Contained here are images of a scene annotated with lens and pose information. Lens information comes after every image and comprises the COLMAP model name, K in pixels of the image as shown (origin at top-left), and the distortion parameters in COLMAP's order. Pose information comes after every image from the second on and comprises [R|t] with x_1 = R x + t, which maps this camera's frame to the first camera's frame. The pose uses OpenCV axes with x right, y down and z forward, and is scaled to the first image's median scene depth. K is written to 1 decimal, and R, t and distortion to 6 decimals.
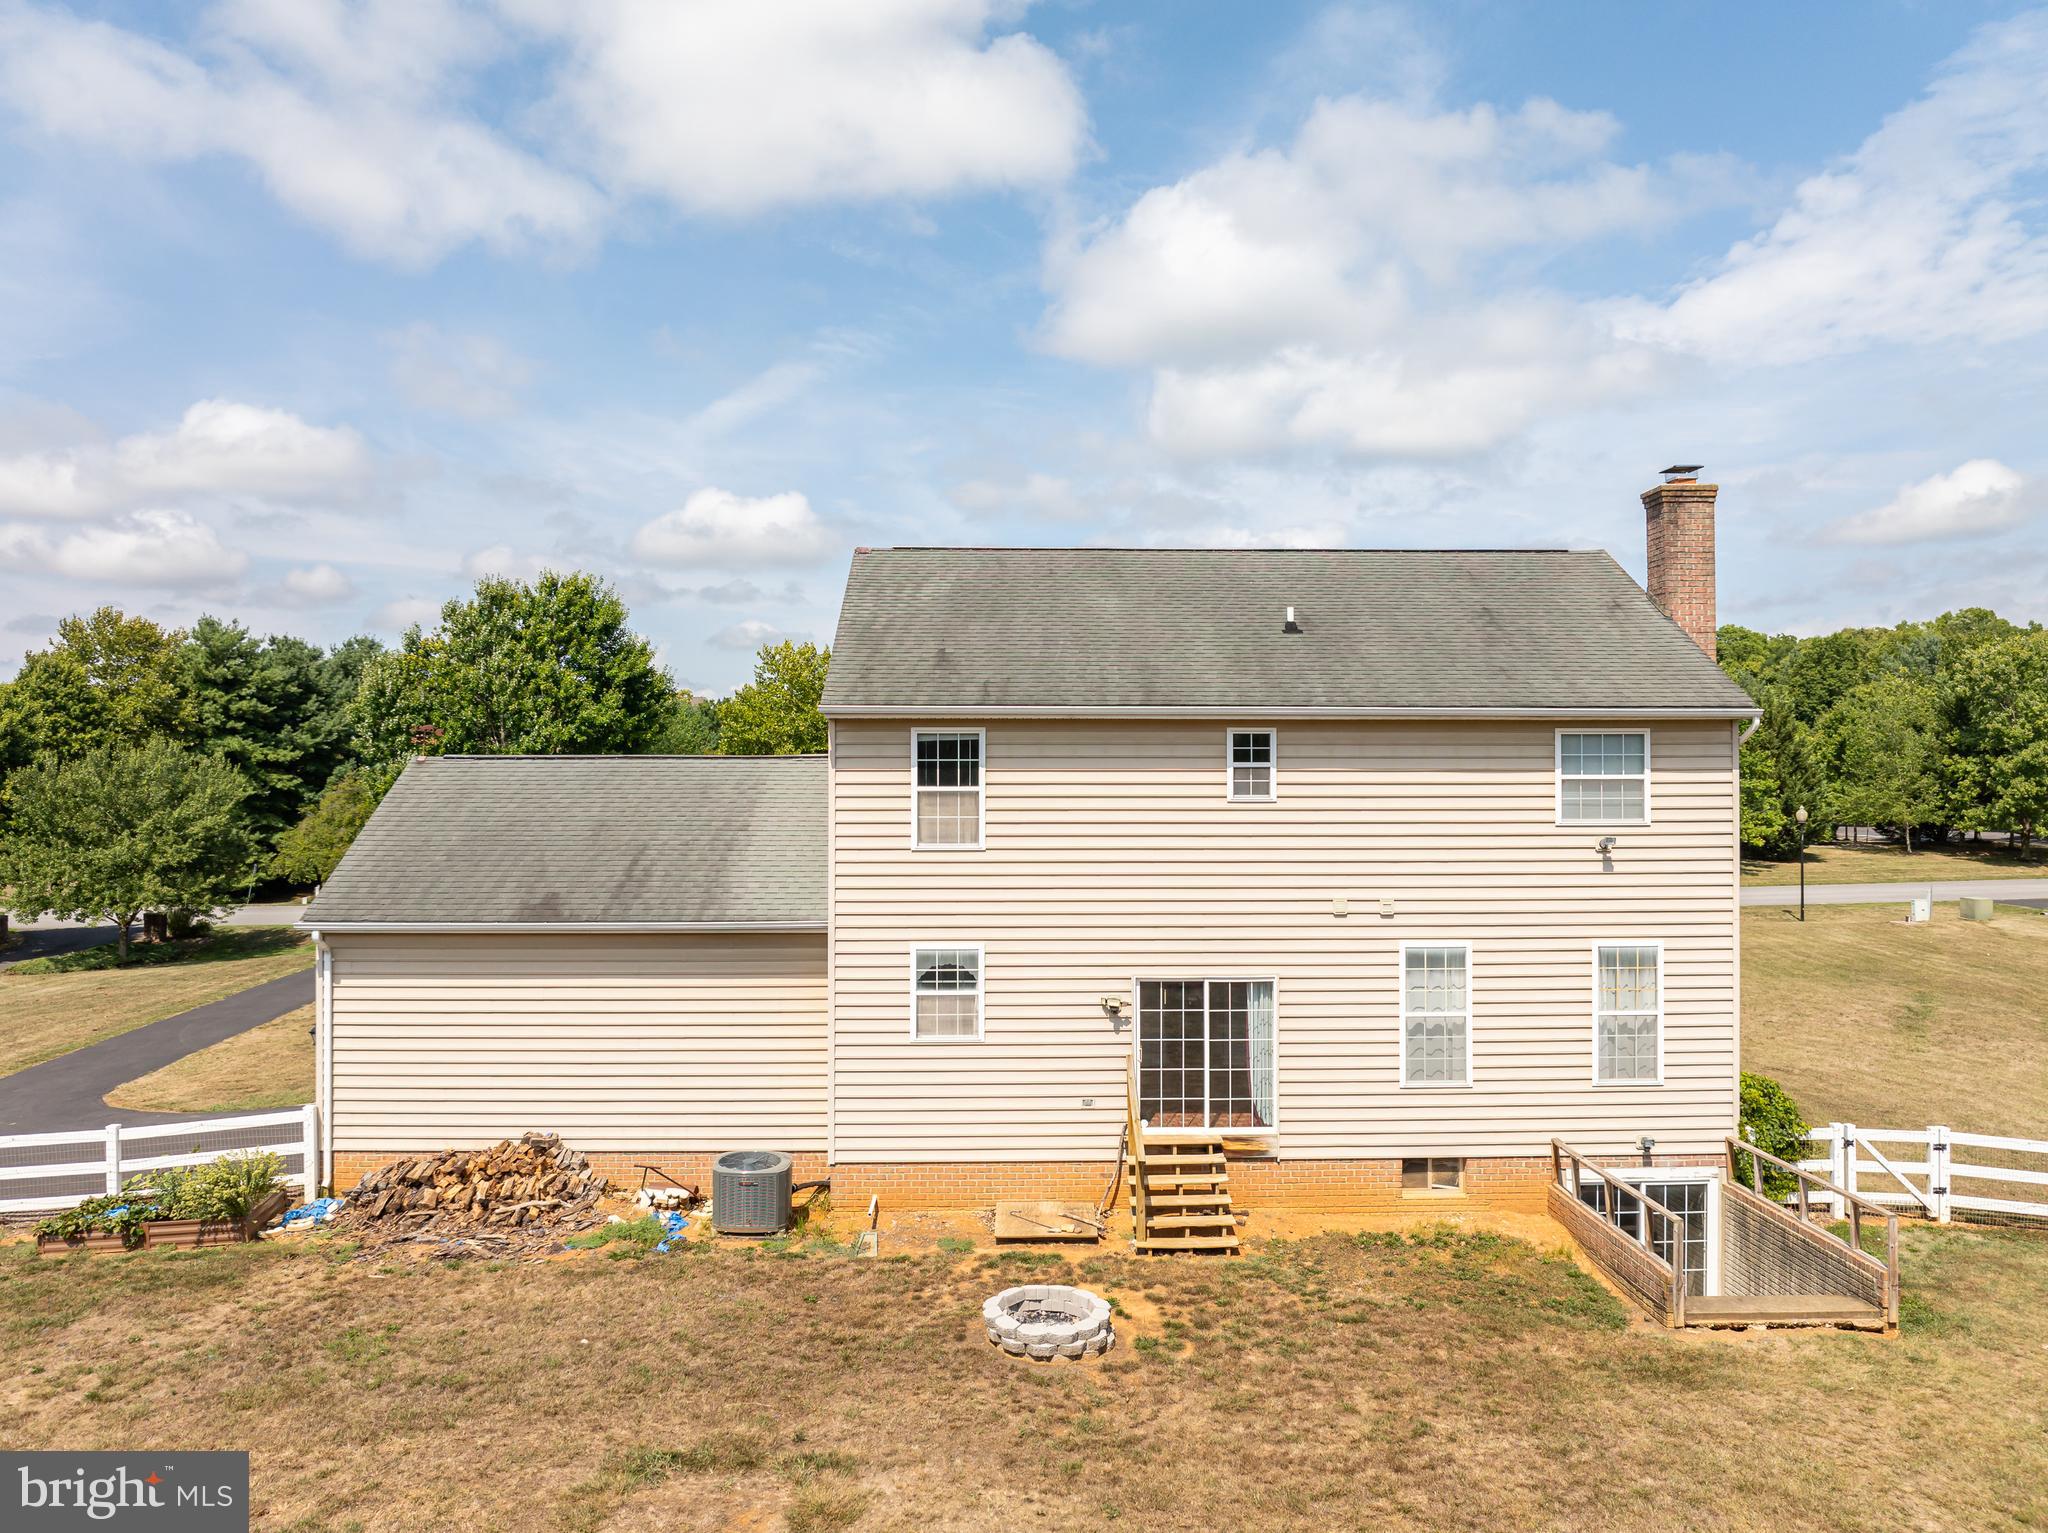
lens RADIAL K [[1447.3, 0, 1024.0], [0, 1447.3, 766.5], [0, 0, 1]] dist [-0.036307, -0.003898]
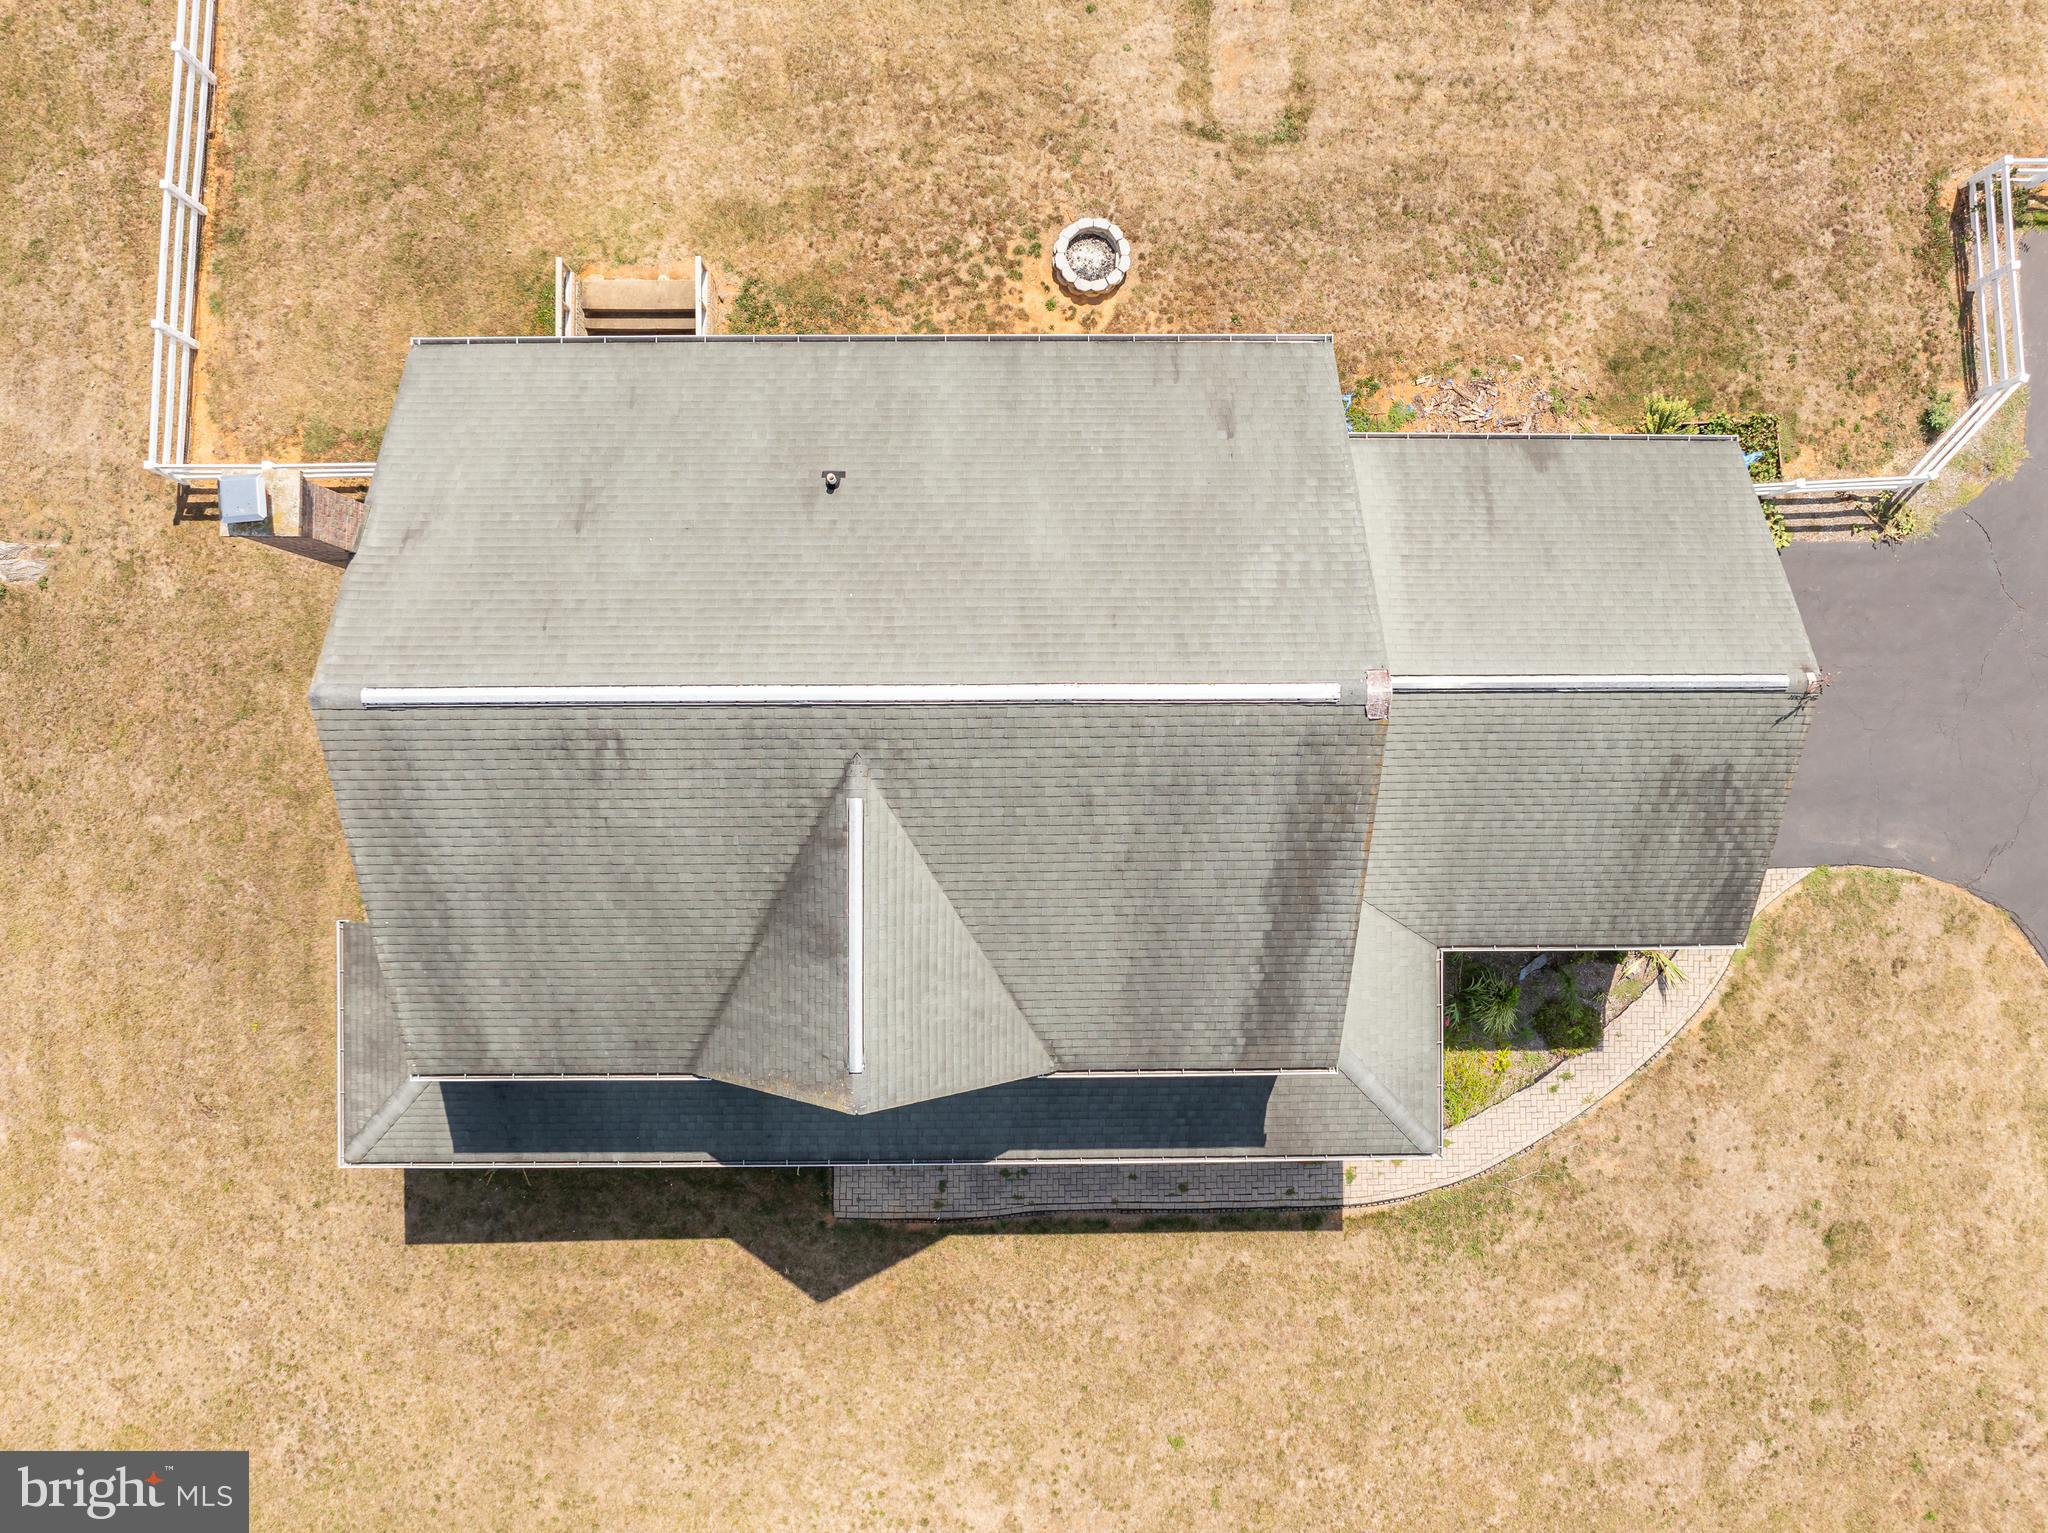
lens RADIAL K [[1447.3, 0, 1024.0], [0, 1447.3, 766.5], [0, 0, 1]] dist [-0.036307, -0.003898]
pose [[-0.999785, -0.015344, -0.013974, 0.087390], [-0.014202, 0.014865, 0.999789, -1.037383], [-0.015133, 0.999772, -0.015079, 1.280412]]
